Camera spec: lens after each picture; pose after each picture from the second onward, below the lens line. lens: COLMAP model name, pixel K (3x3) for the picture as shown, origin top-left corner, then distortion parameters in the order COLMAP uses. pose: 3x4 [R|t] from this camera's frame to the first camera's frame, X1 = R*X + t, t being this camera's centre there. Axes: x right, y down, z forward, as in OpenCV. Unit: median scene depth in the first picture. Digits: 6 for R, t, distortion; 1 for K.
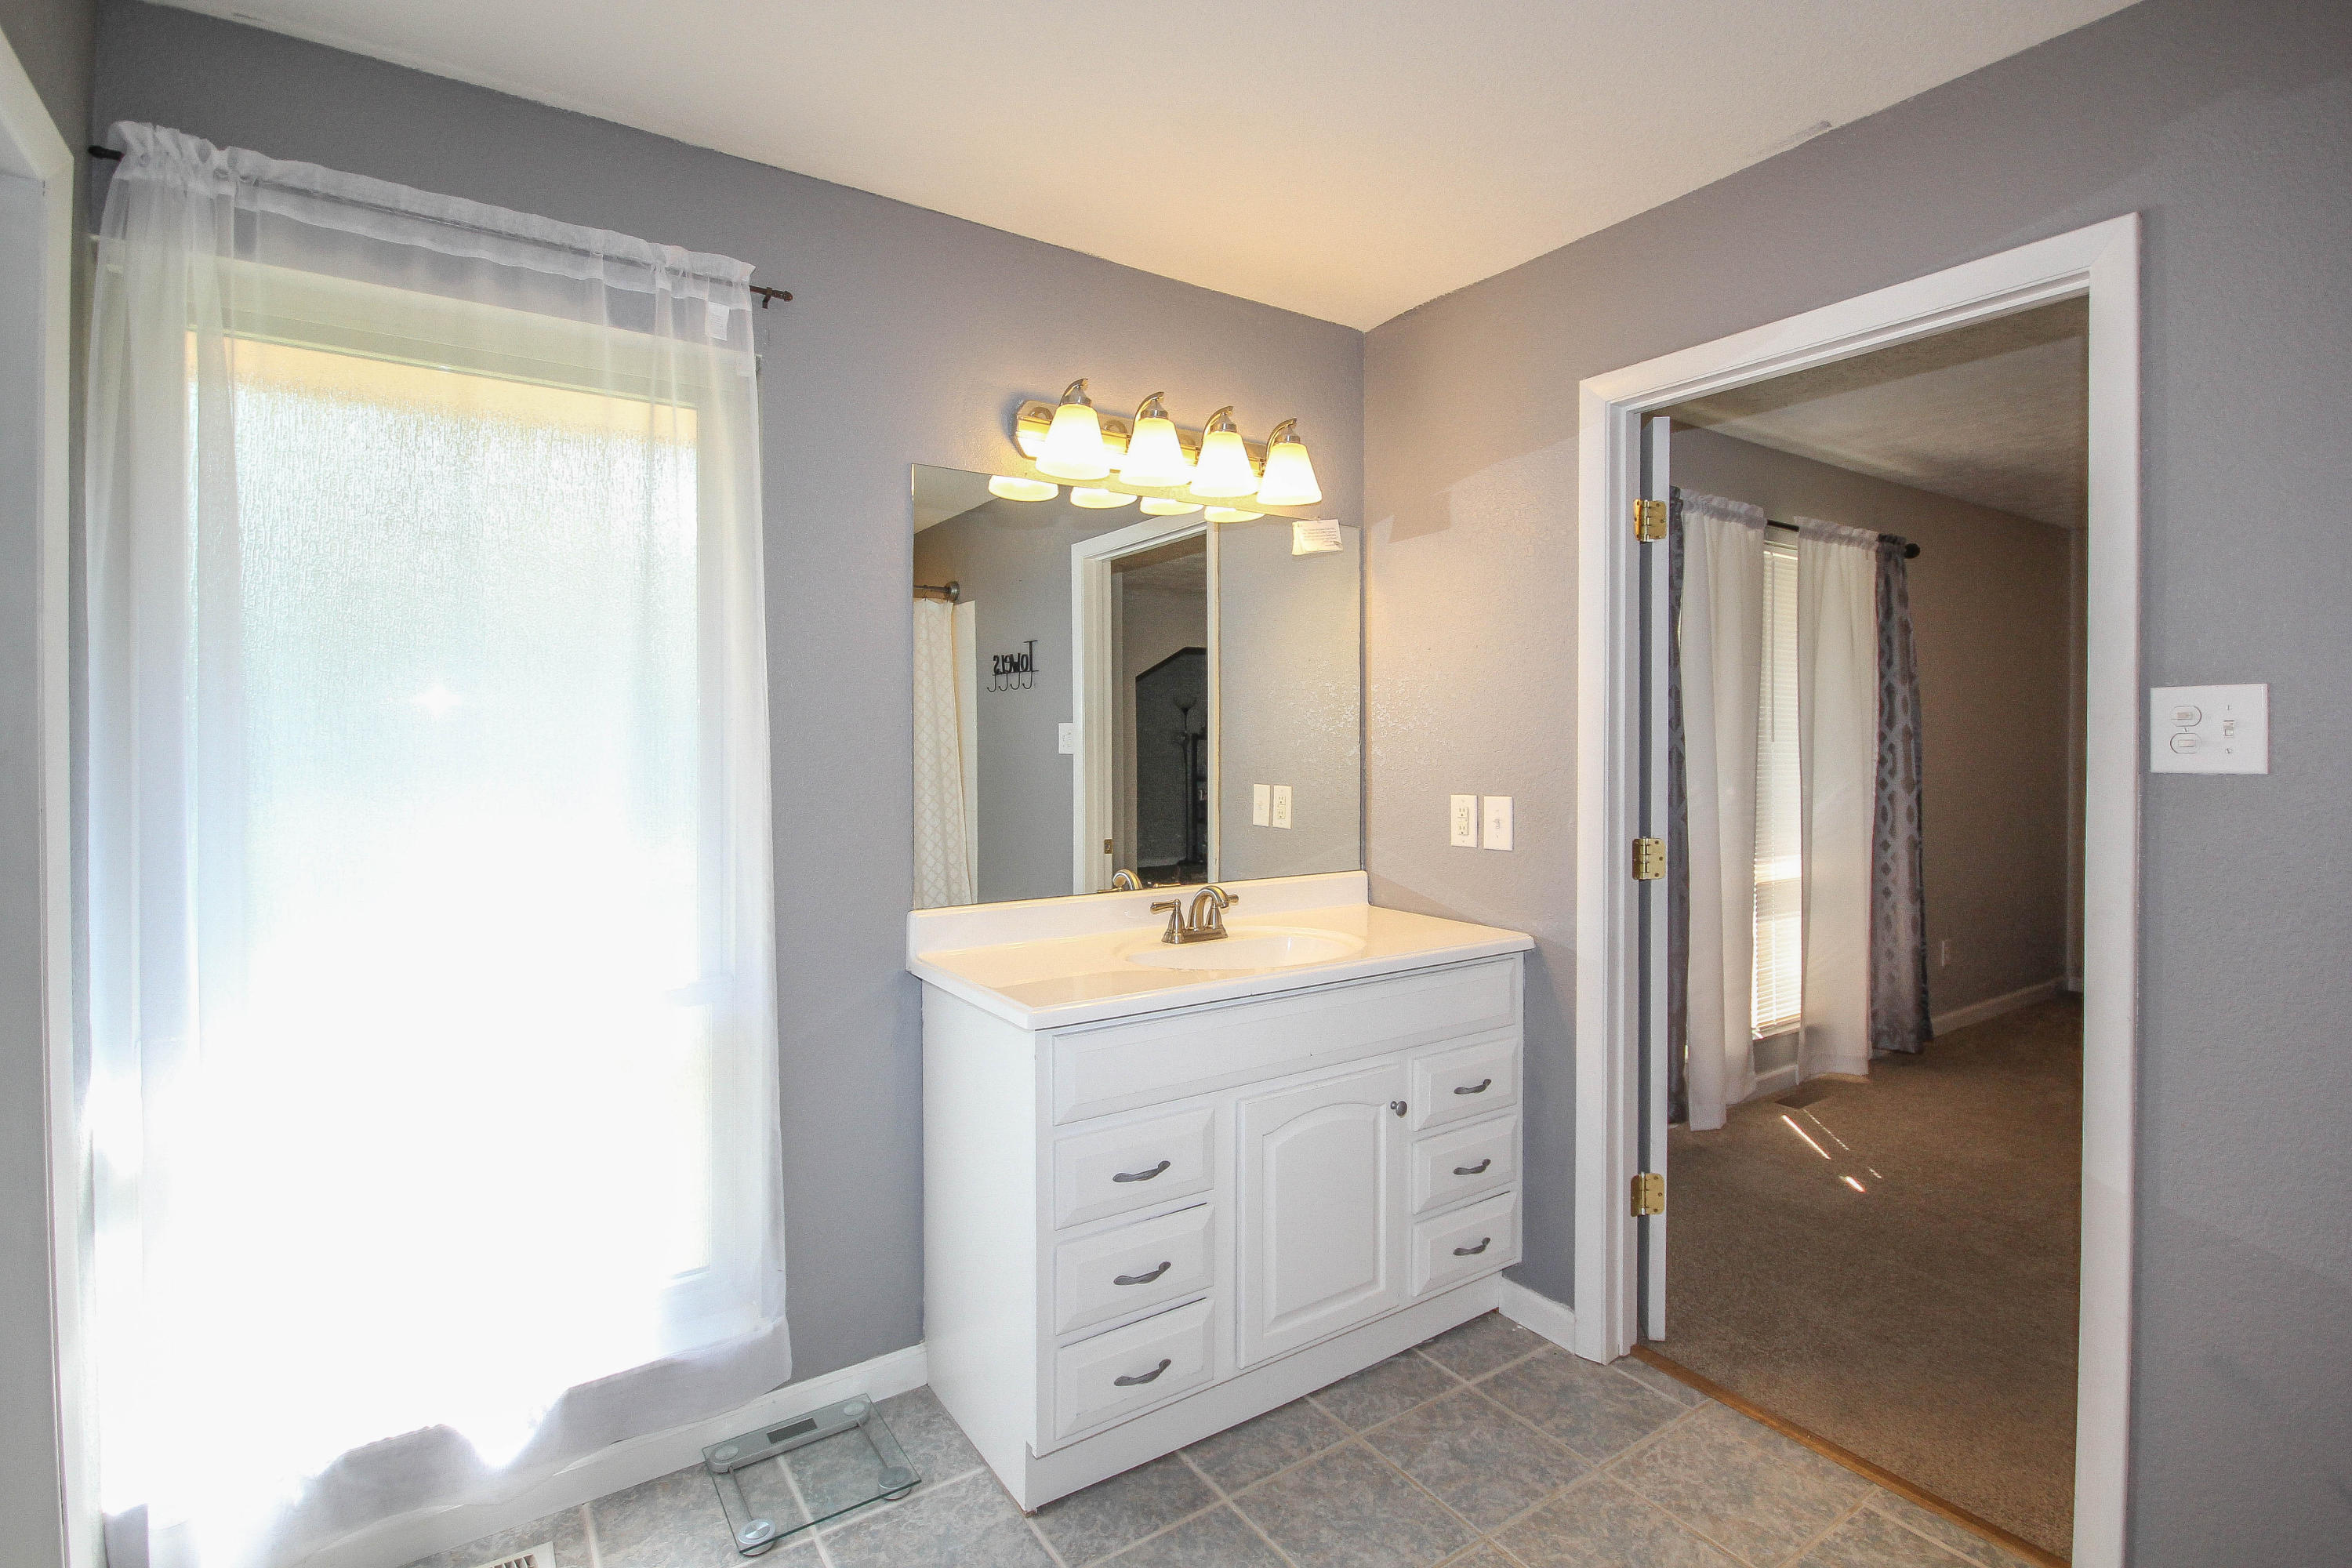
lens RADIAL K [[1098.7, 0, 1172.7], [0, 1098.7, 760.1], [0, 0, 1]] dist [0.000207, 0.000010]
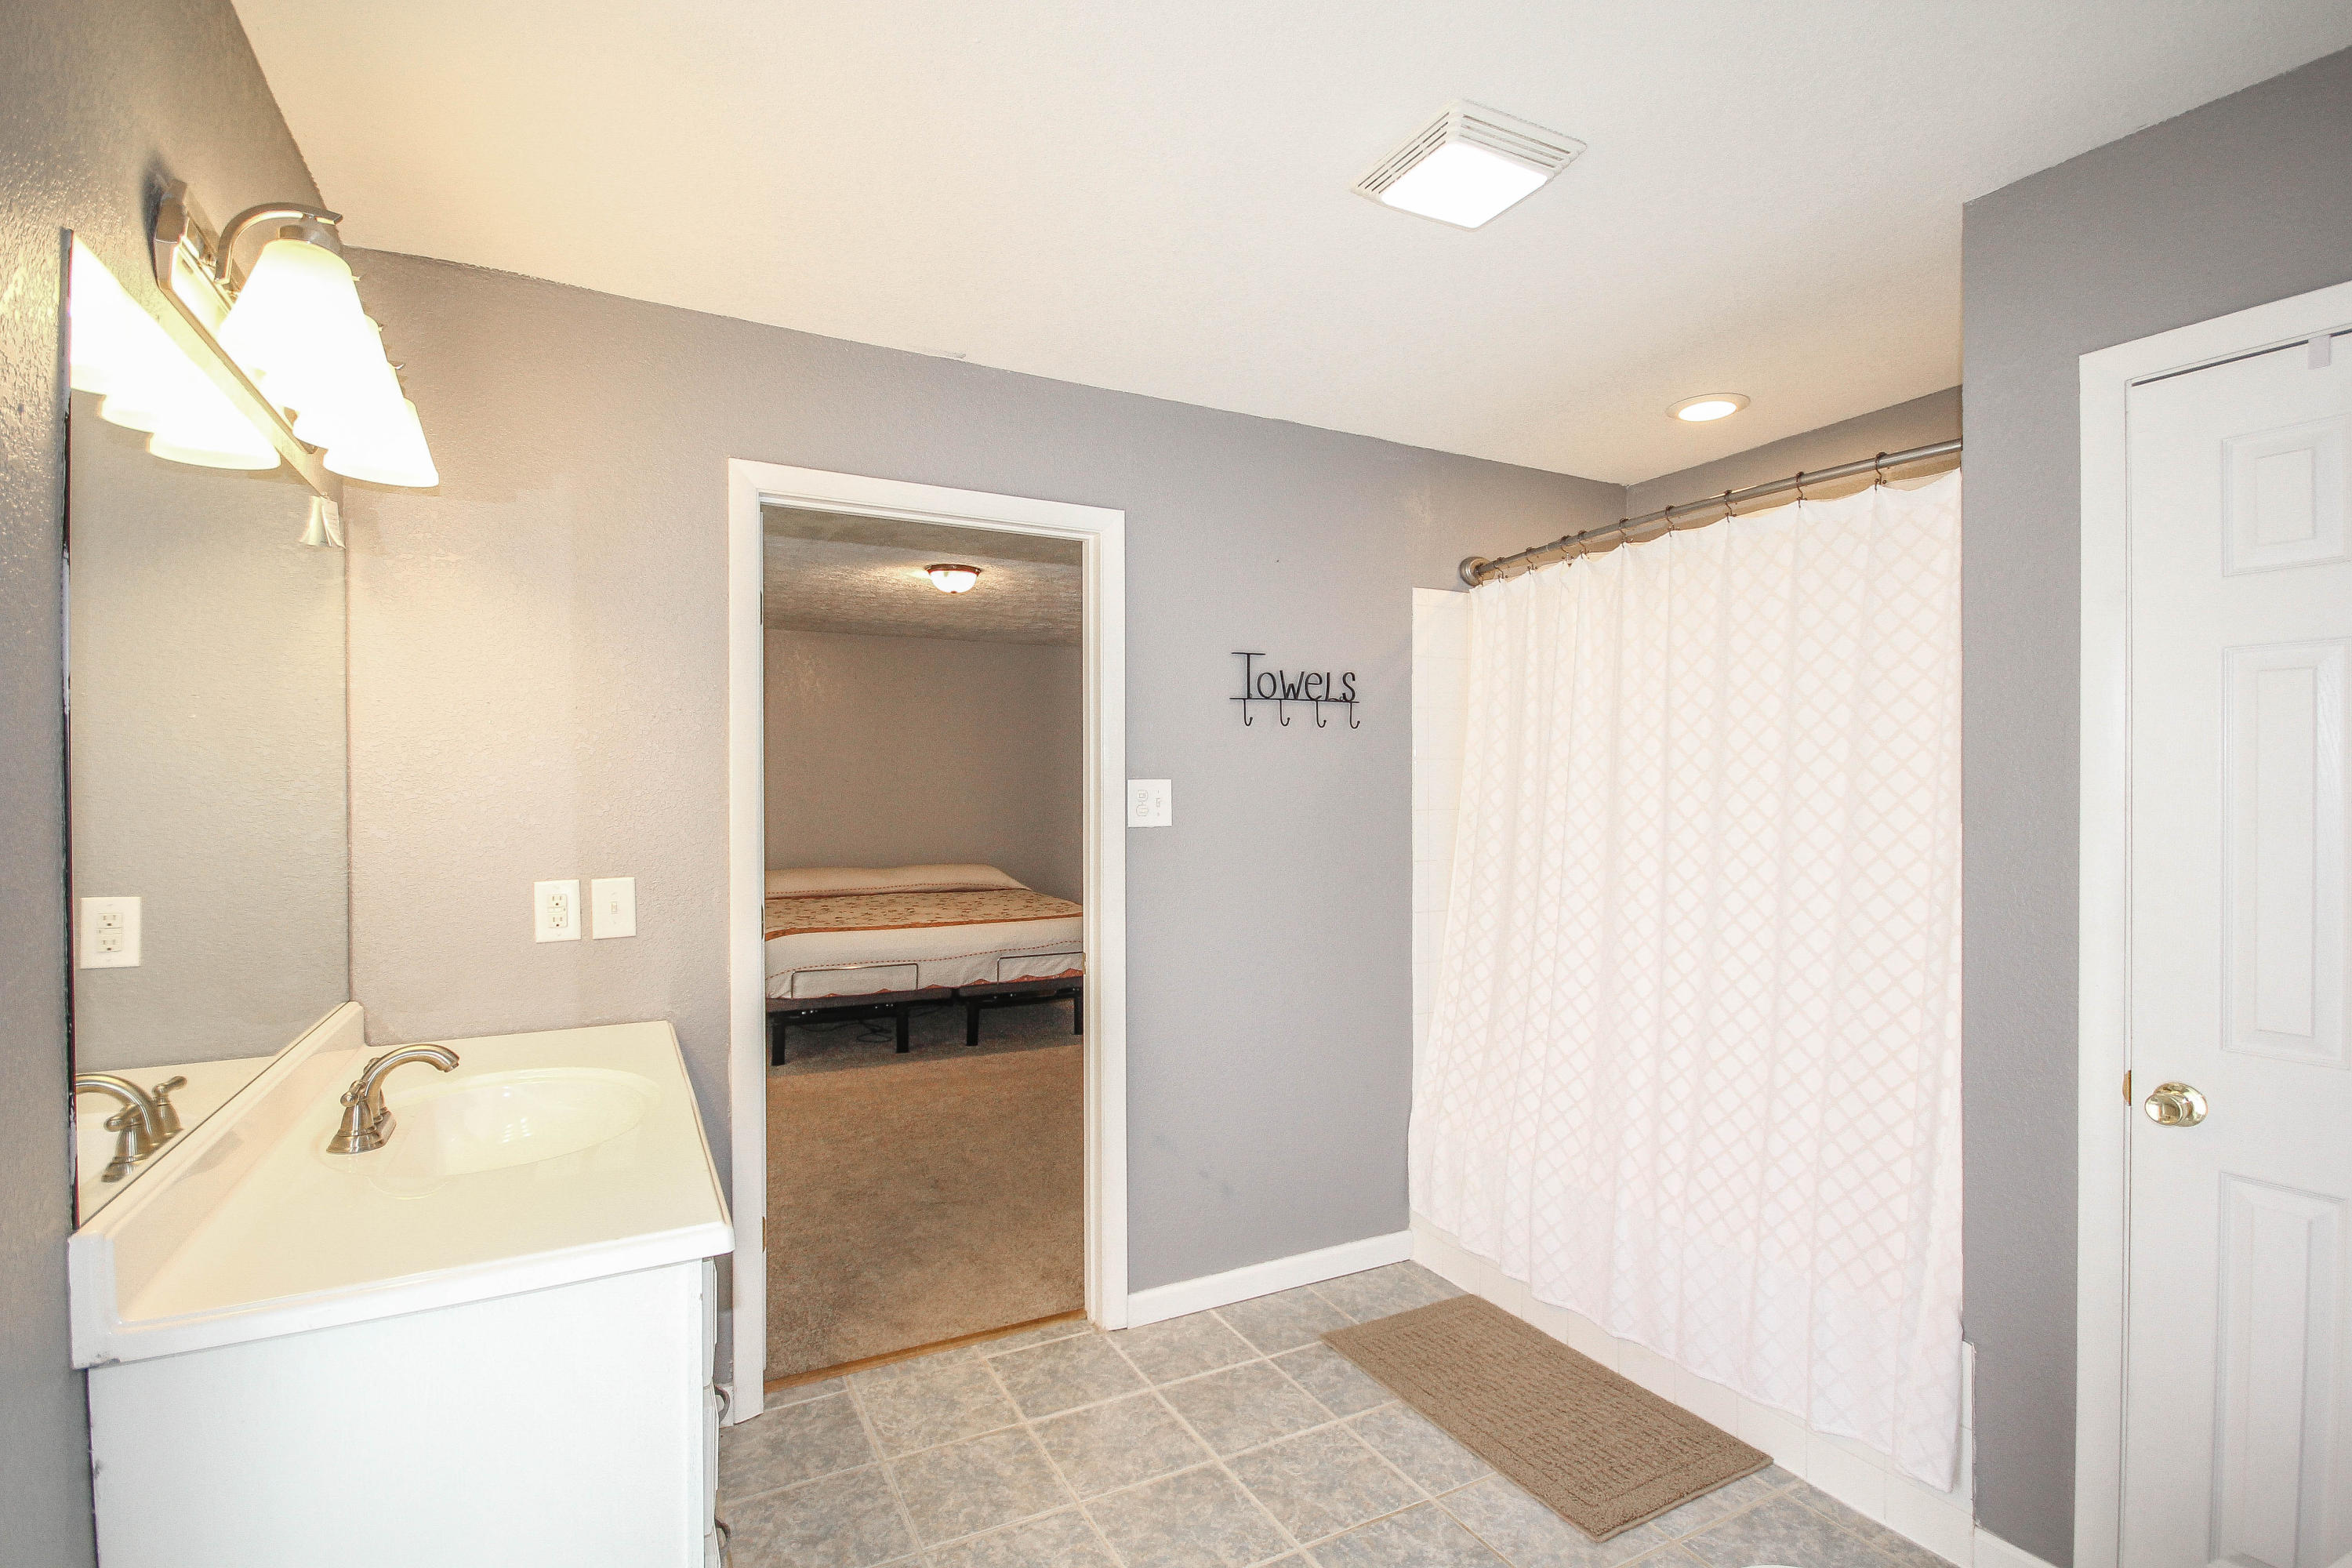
lens RADIAL K [[1135.3, 0, 1168.3], [0, 1135.3, 794.0], [0, 0, 1]] dist [-0.000680, -0.000426]
pose [[0.100152, -0.008421, 0.994937, -0.361713], [0.018311, 0.999810, 0.006619, -0.020481], [-0.994804, 0.017555, 0.100287, 0.284921]]
